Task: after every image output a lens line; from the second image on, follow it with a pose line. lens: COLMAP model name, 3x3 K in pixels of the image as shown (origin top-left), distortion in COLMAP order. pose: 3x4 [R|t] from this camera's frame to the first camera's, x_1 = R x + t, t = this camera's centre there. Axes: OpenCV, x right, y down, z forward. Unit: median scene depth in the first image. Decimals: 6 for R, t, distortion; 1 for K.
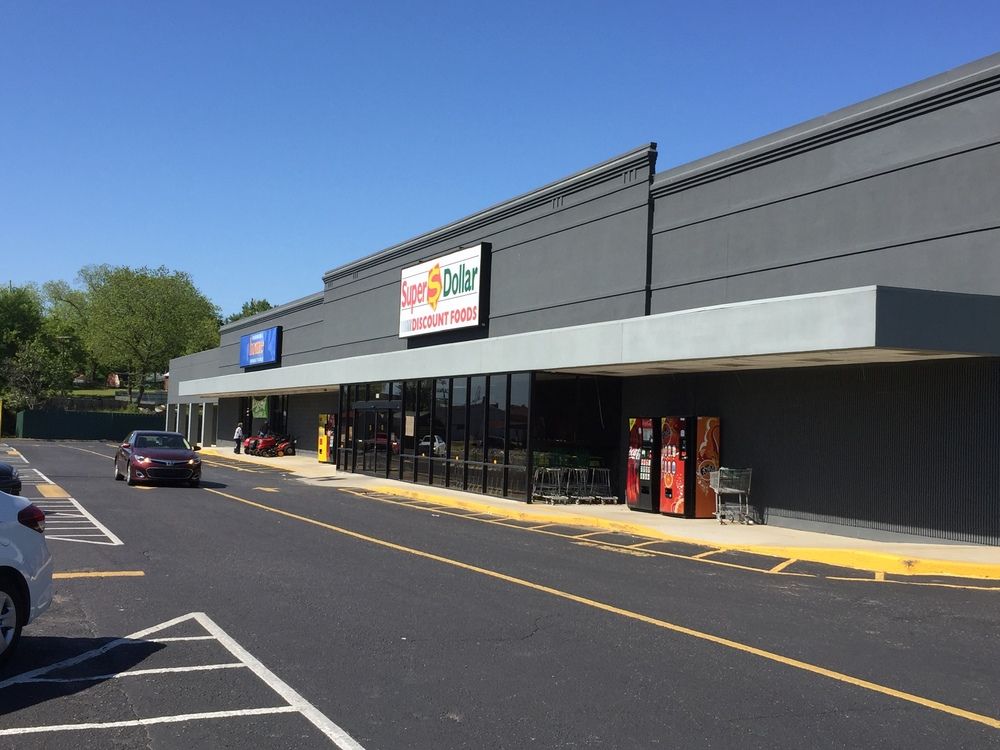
lens RADIAL K [[1197.4, 0, 496.6], [0, 1197.4, 375.7], [0, 0, 1]] dist [0.055381, 0.000000]
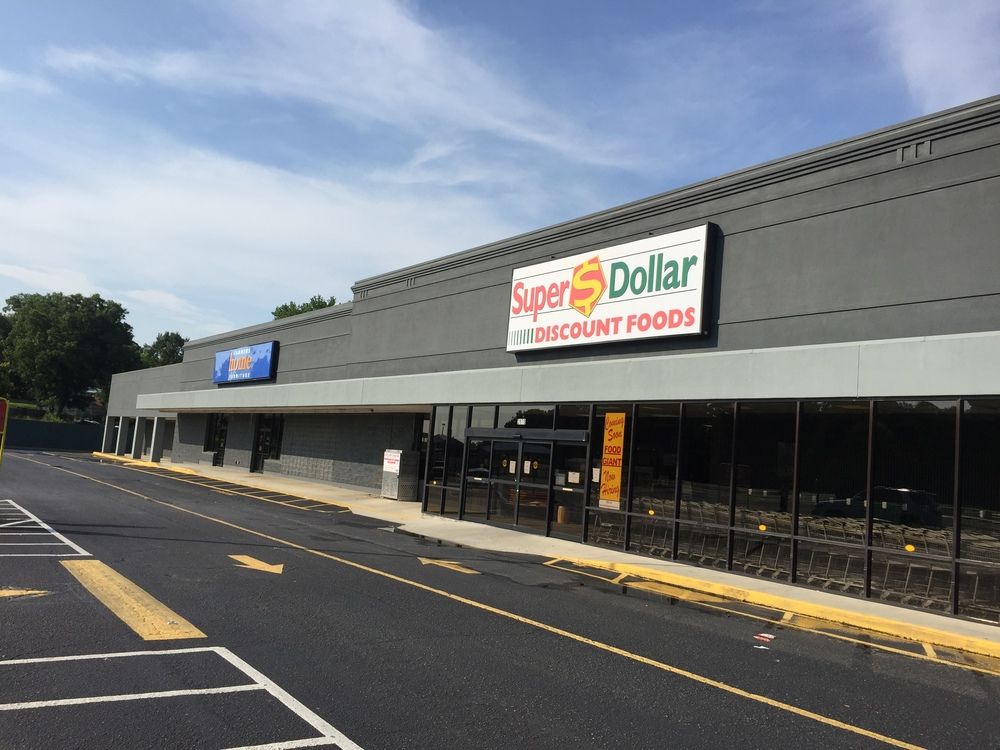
lens RADIAL K [[852.6, 0, 503.8], [0, 852.6, 370.7], [0, 0, 1]] dist [0.074549, -0.061693]
pose [[0.977863, 0.066975, 0.198239, -0.222167], [-0.057051, 0.996835, -0.055361, 0.015719], [-0.201319, 0.042826, 0.978589, 0.484437]]
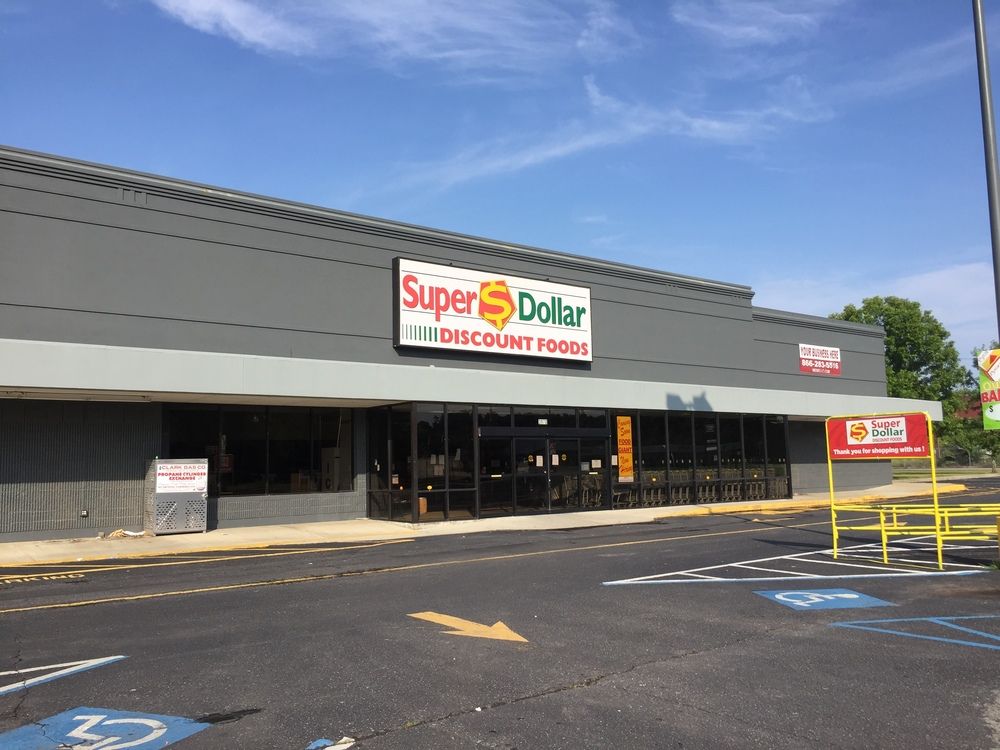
lens RADIAL K [[852.6, 0, 494.1], [0, 852.6, 378.8], [0, 0, 1]] dist [0.074549, -0.061693]
pose [[-0.252907, 0.070702, 0.964904, -0.709669], [-0.030363, 0.996255, -0.080958, 0.038009], [-0.967014, -0.049772, -0.249813, 1.212762]]
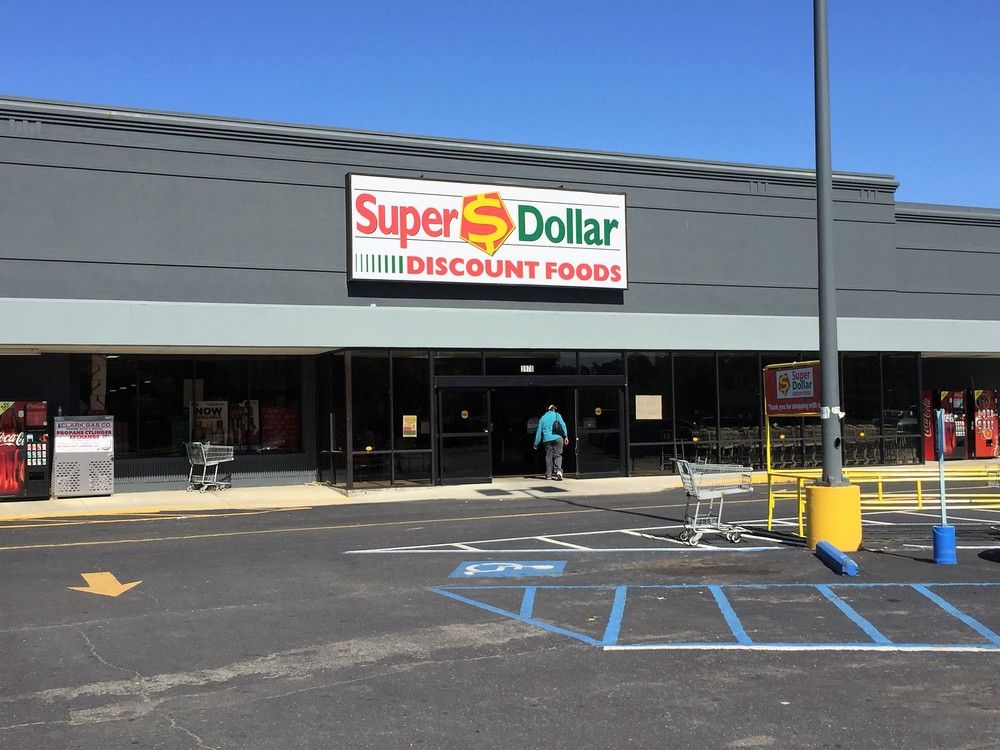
lens RADIAL K [[1197.4, 0, 497.8], [0, 1197.4, 375.2], [0, 0, 1]] dist [0.055381, 0.000000]
pose [[-0.029840, 0.005697, 0.999538, -0.828449], [-0.023819, 0.999696, -0.006409, 0.026313], [-0.999271, -0.023999, -0.029696, 1.055973]]
